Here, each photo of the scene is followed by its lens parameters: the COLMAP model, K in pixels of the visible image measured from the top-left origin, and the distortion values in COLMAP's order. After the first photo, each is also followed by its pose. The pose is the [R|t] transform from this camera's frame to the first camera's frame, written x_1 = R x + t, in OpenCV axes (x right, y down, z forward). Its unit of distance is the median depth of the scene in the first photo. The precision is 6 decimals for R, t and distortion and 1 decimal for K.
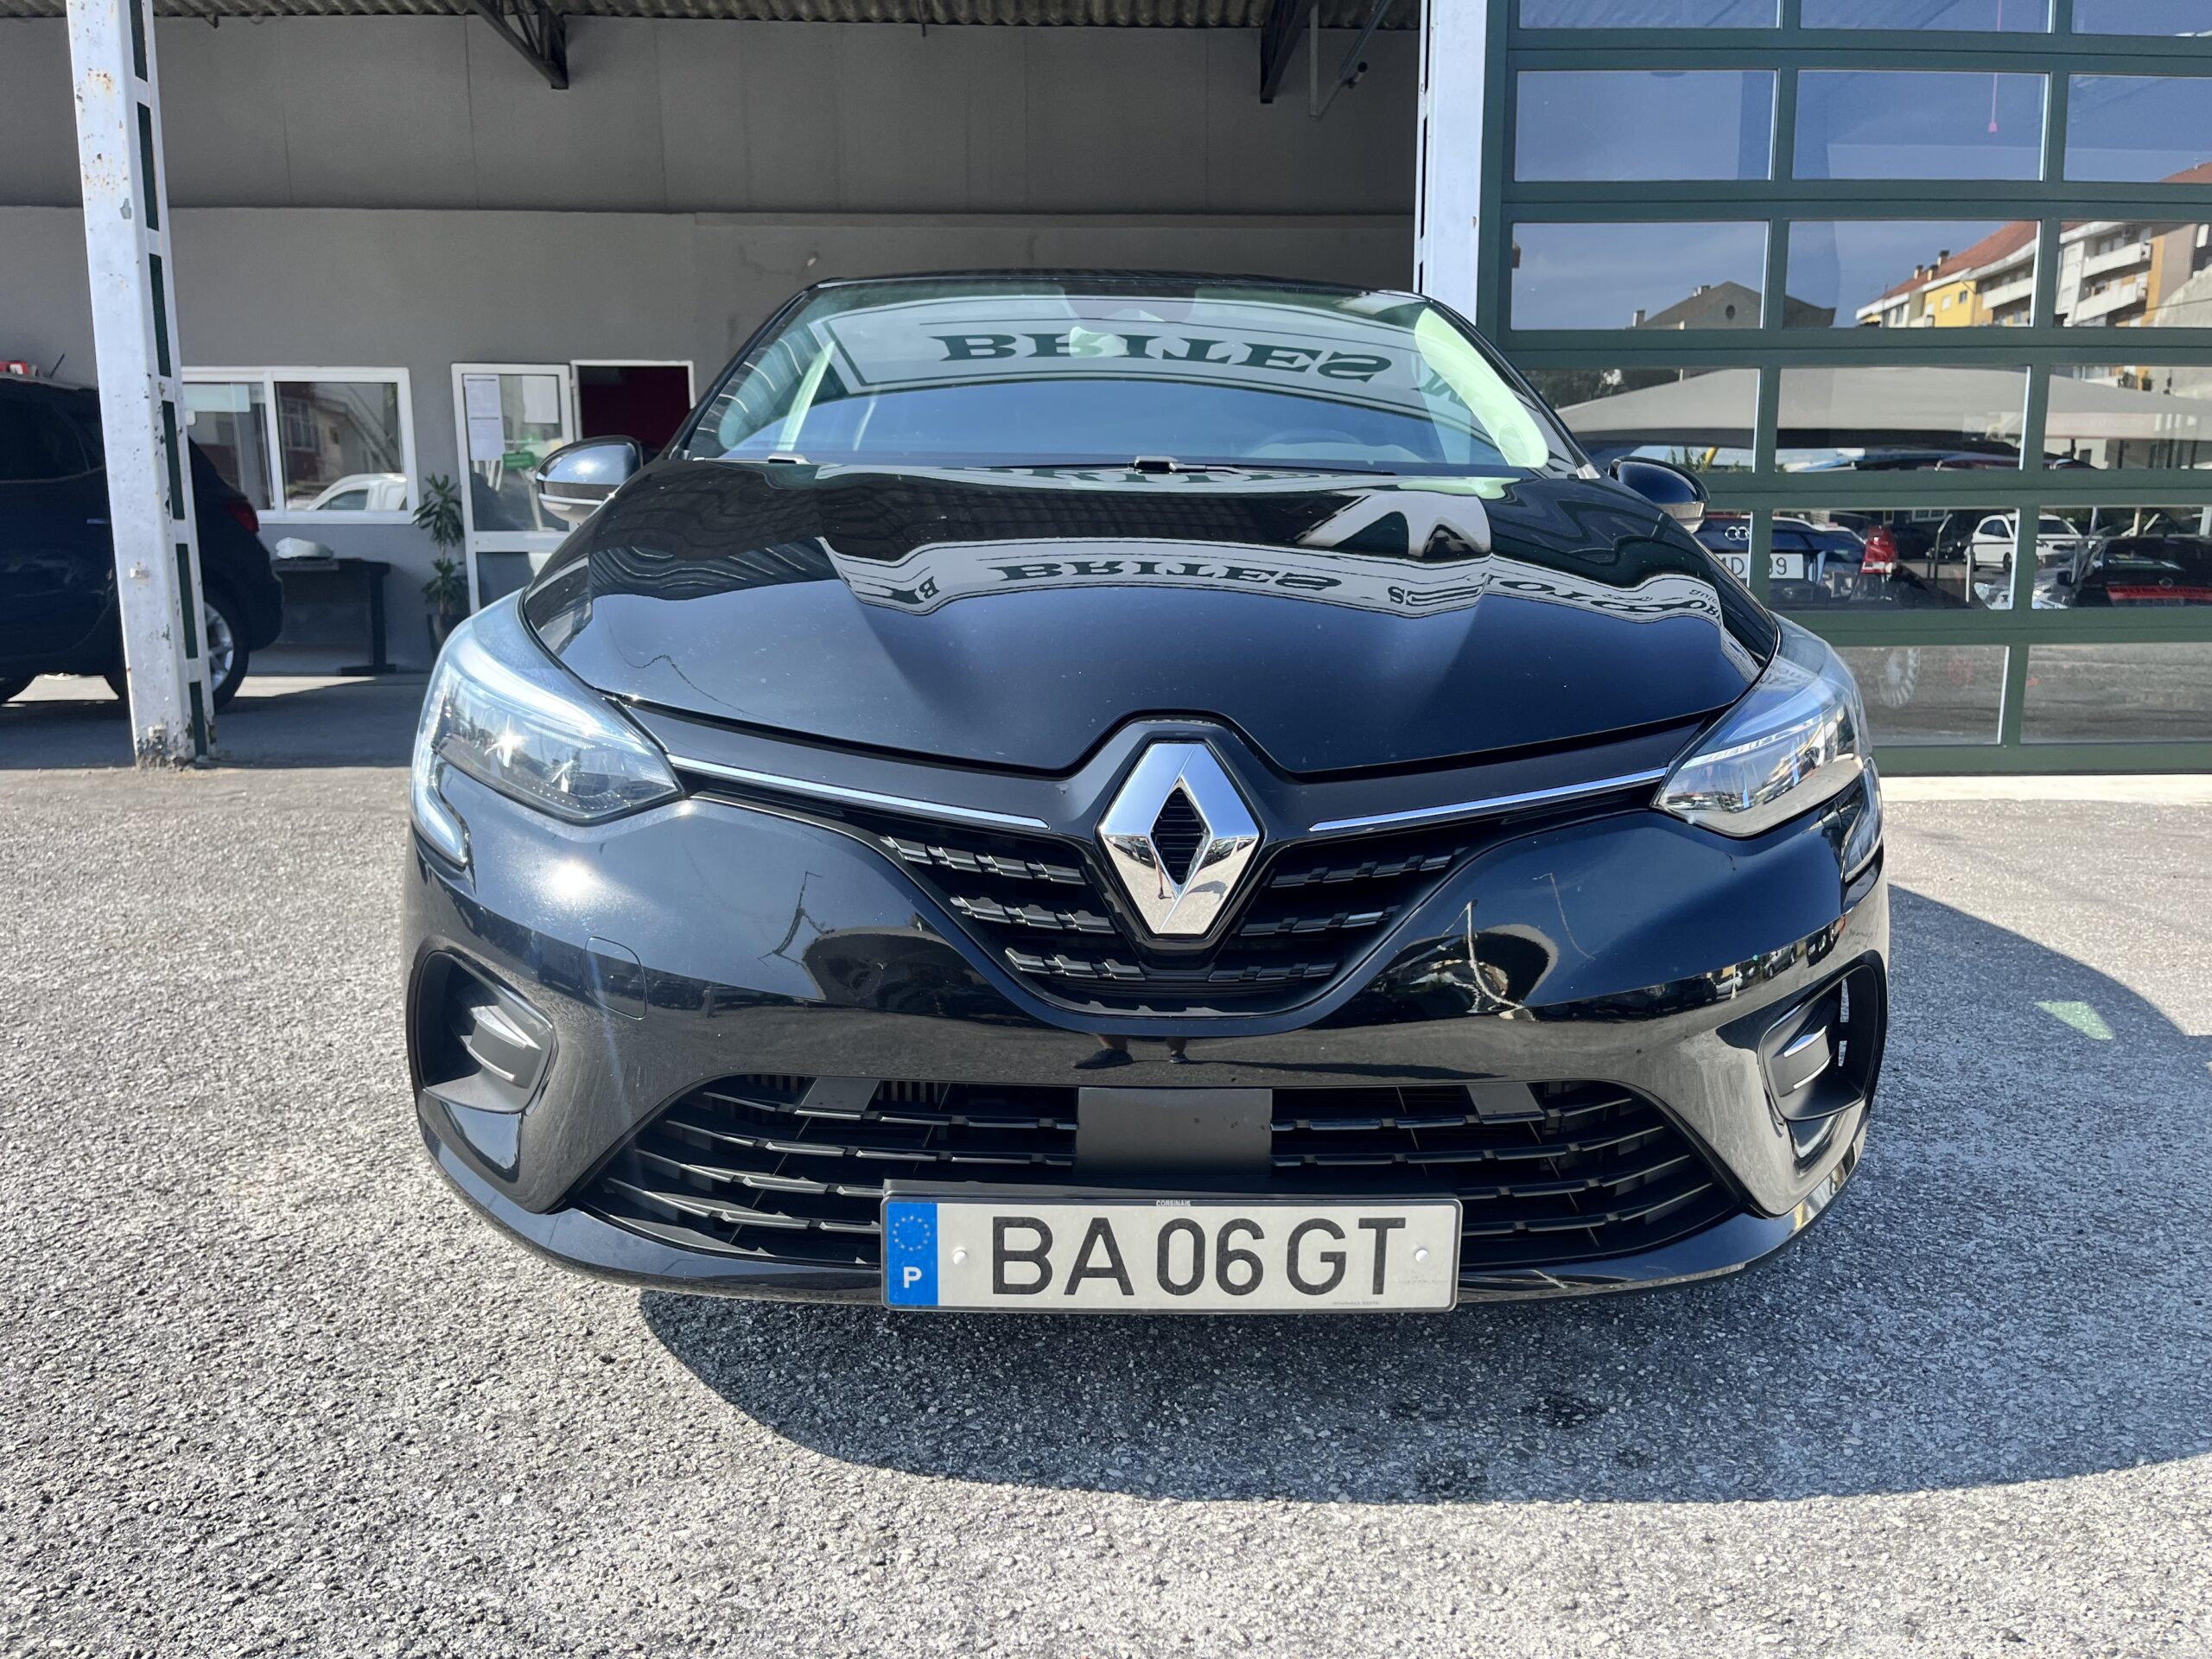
lens RADIAL K [[1674.5, 0, 1115.3], [0, 1674.5, 821.8], [0, 0, 1]] dist [0.055308, -0.082356]
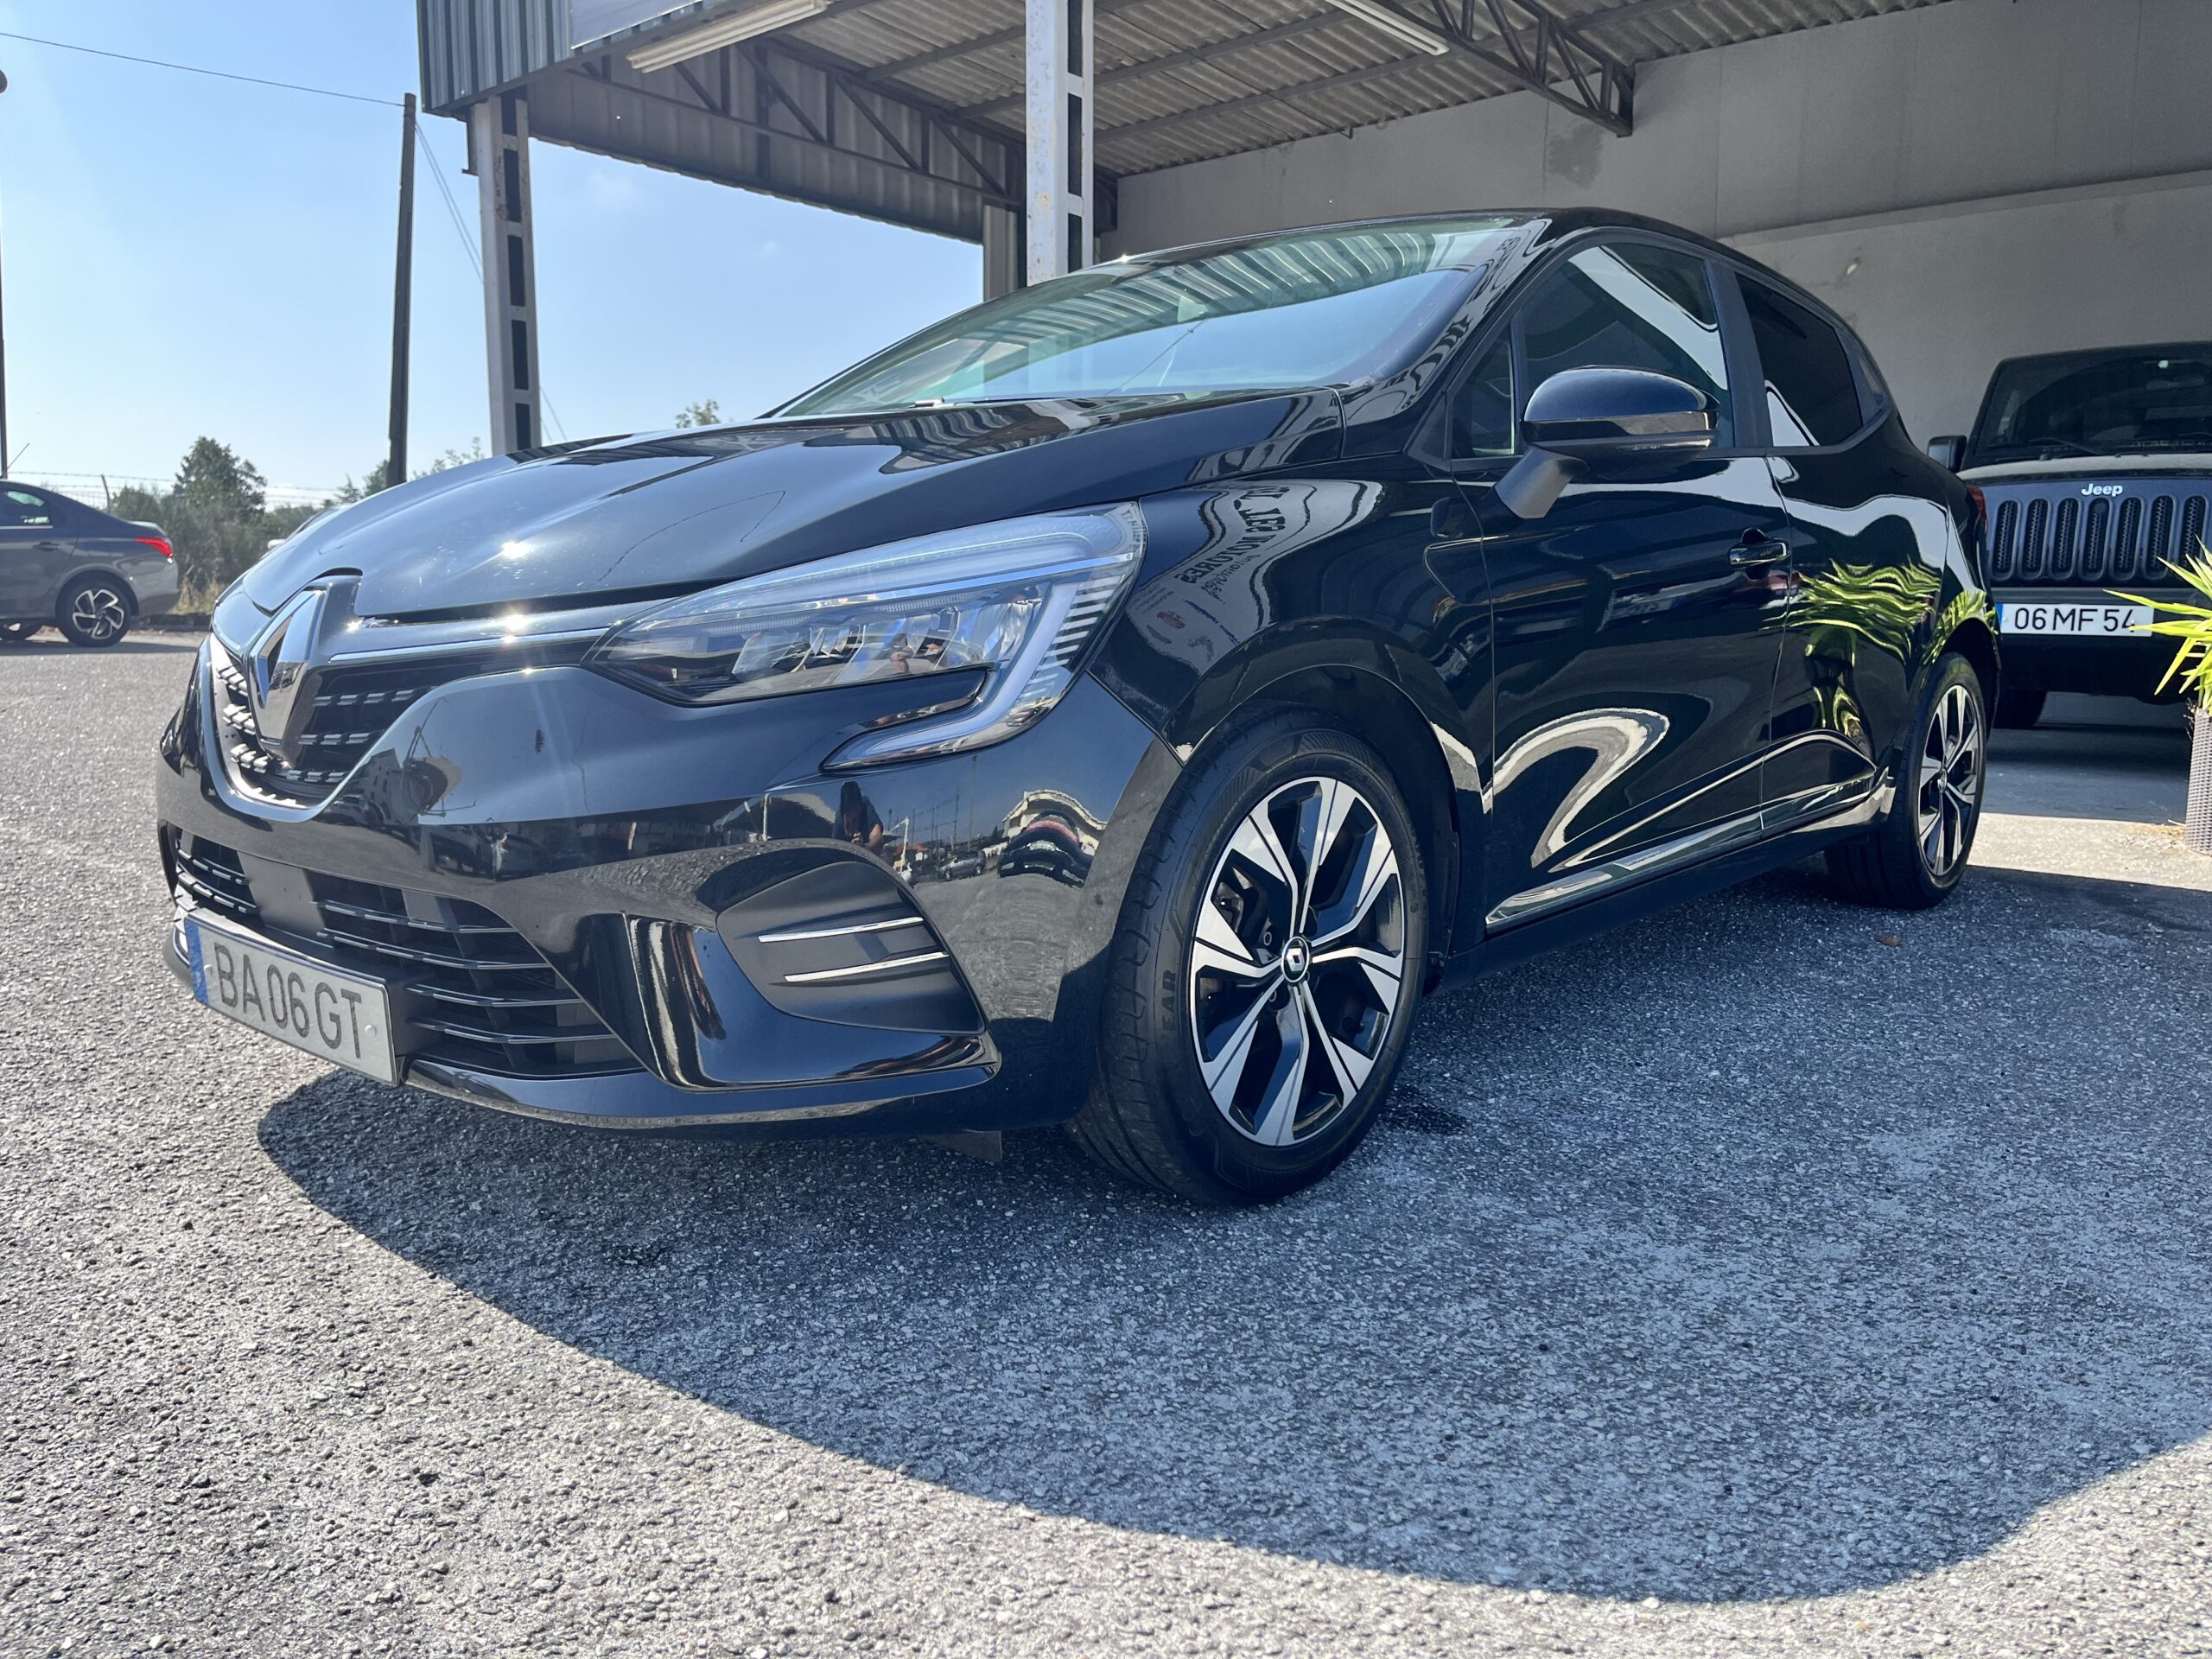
lens RADIAL K [[1651.0, 0, 1106.0], [0, 1651.0, 829.5], [0, 0, 1]] dist [0.039885, -0.001267]
pose [[0.743608, 0.099895, -0.661111, 1.308133], [-0.116605, 0.992999, 0.018888, 0.037990], [0.658369, 0.063043, 0.750050, 0.460104]]
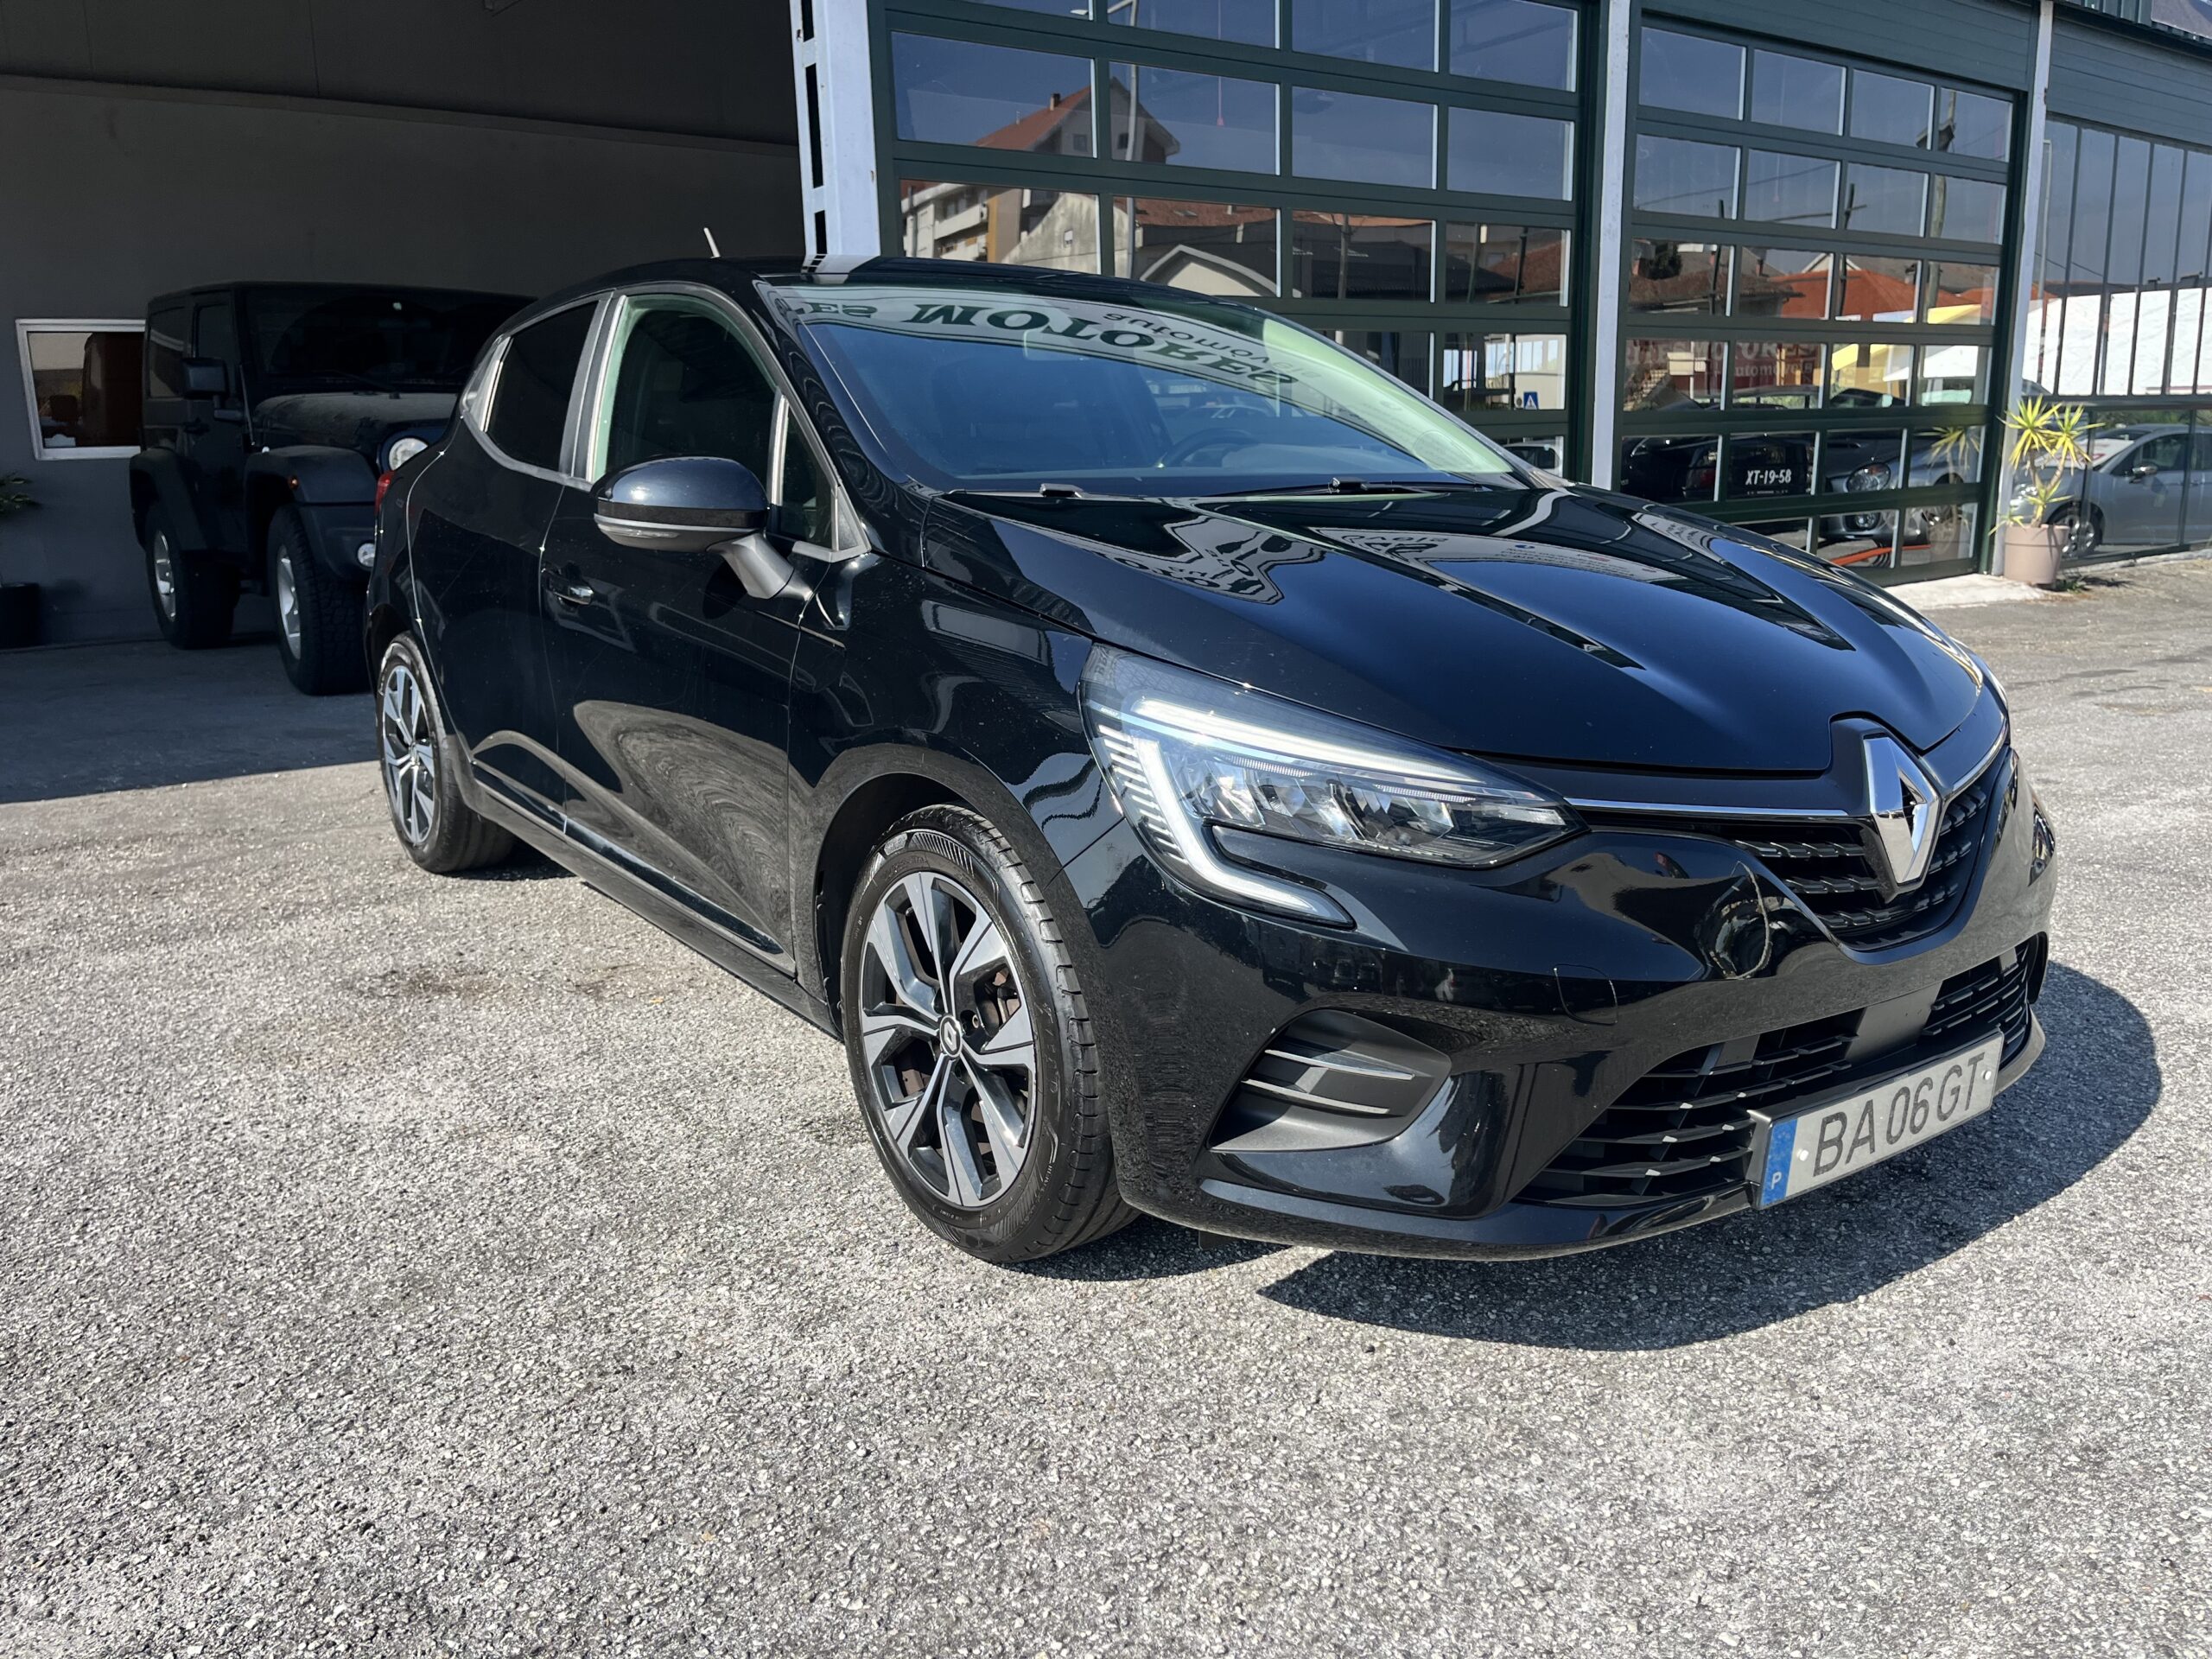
lens RADIAL K [[1642.9, 0, 1088.1], [0, 1642.9, 817.6], [0, 0, 1]] dist [0.060891, -0.062930]
pose [[0.819904, -0.132261, 0.557013, -1.199469], [0.105175, 0.991187, 0.080539, -0.153216], [-0.562756, -0.007451, 0.826589, 0.262860]]
